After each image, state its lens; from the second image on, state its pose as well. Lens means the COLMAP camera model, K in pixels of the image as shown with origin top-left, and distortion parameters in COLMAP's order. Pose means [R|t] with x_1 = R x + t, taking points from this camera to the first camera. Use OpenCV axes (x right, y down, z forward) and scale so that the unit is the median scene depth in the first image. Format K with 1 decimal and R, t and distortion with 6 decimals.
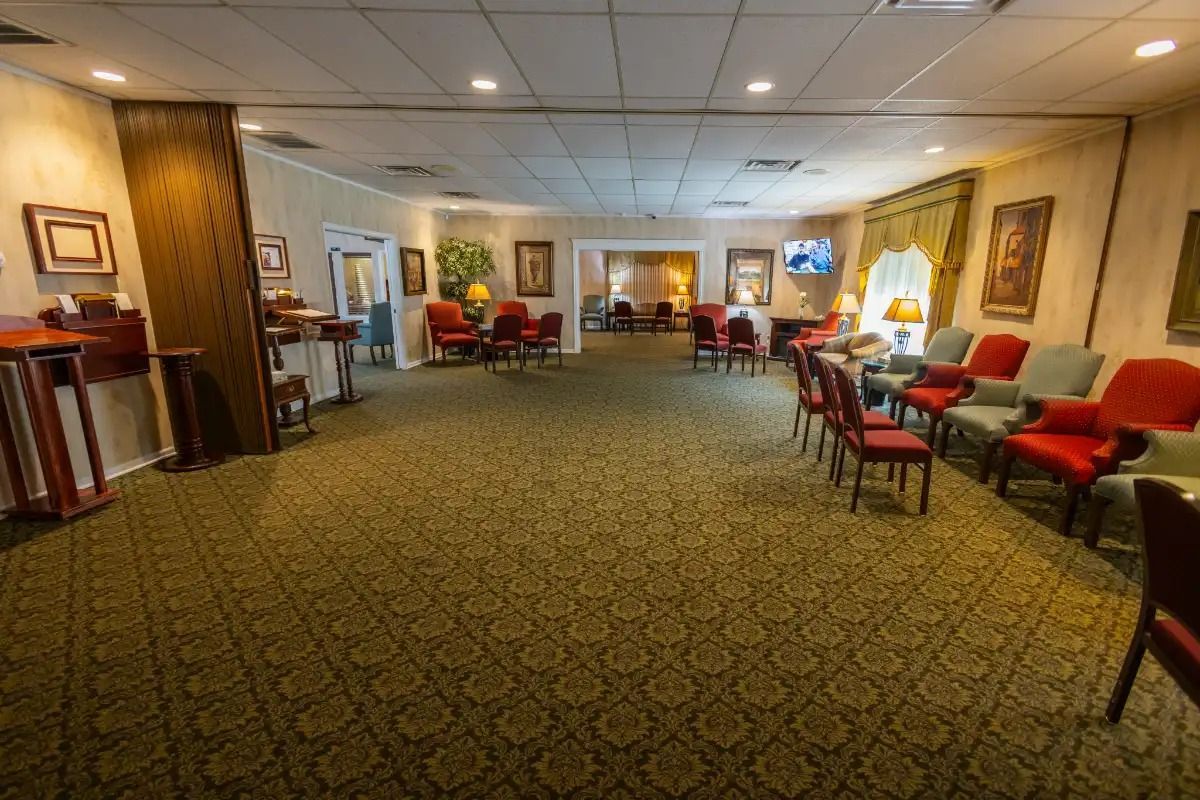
lens RADIAL K [[553.1, 0, 636.7], [0, 553.1, 405.6], [0, 0, 1]] dist [0.003369, -0.000129]
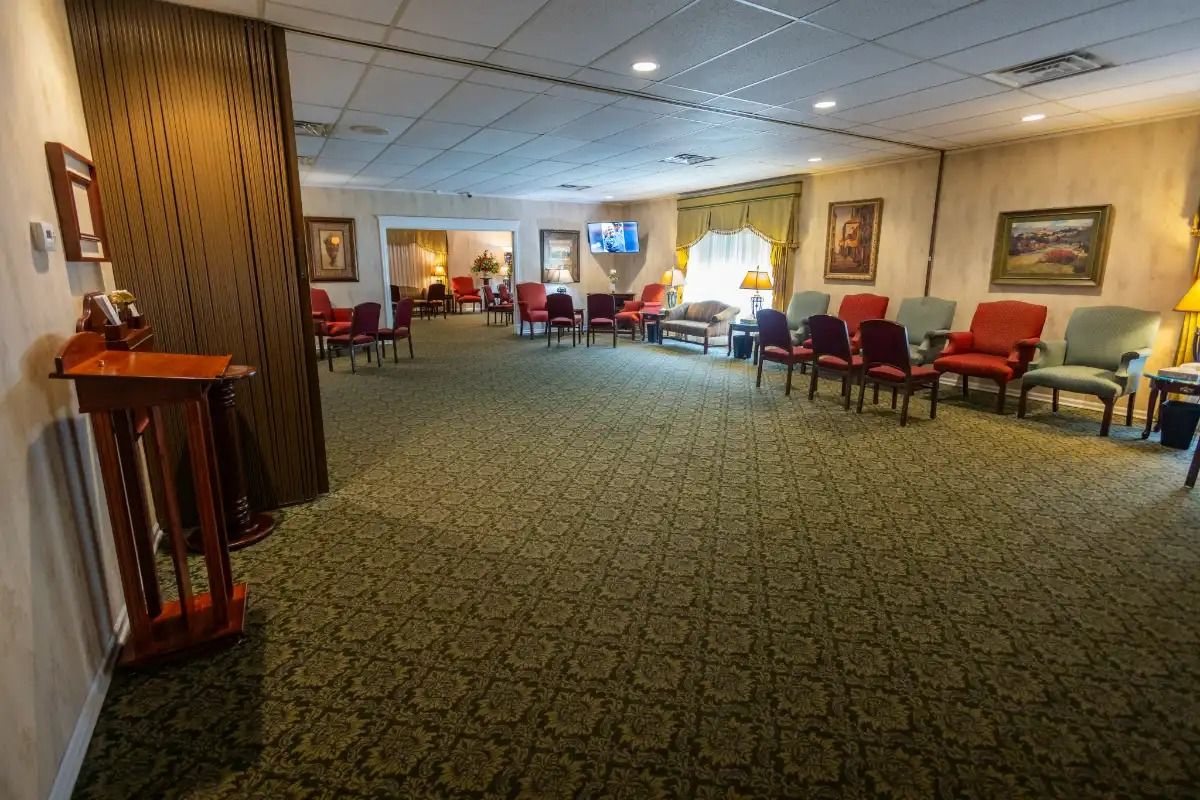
lens RADIAL K [[560.7, 0, 597.6], [0, 560.7, 365.0], [0, 0, 1]] dist [0.002098, 0.000334]
pose [[0.846564, -0.111921, 0.520388, -0.515327], [0.131489, 0.991317, -0.000701, -0.028763], [-0.515791, 0.069019, 0.853930, 0.112455]]
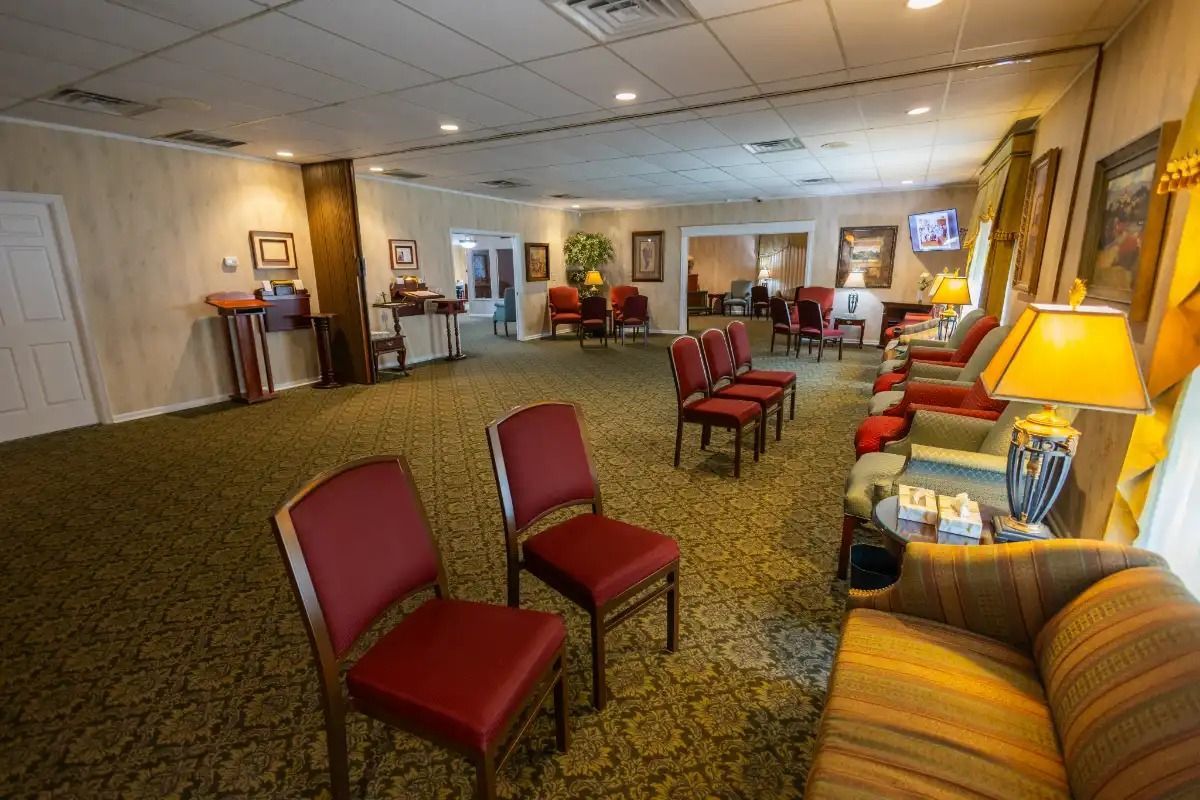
lens RADIAL K [[547.2, 0, 578.9], [0, 547.2, 399.6], [0, 0, 1]] dist [0.000292, -0.000076]
pose [[0.878480, 0.088942, -0.469429, 0.389600], [-0.083269, 0.995985, 0.032880, 0.021016], [0.470468, 0.010204, 0.882358, -0.037788]]
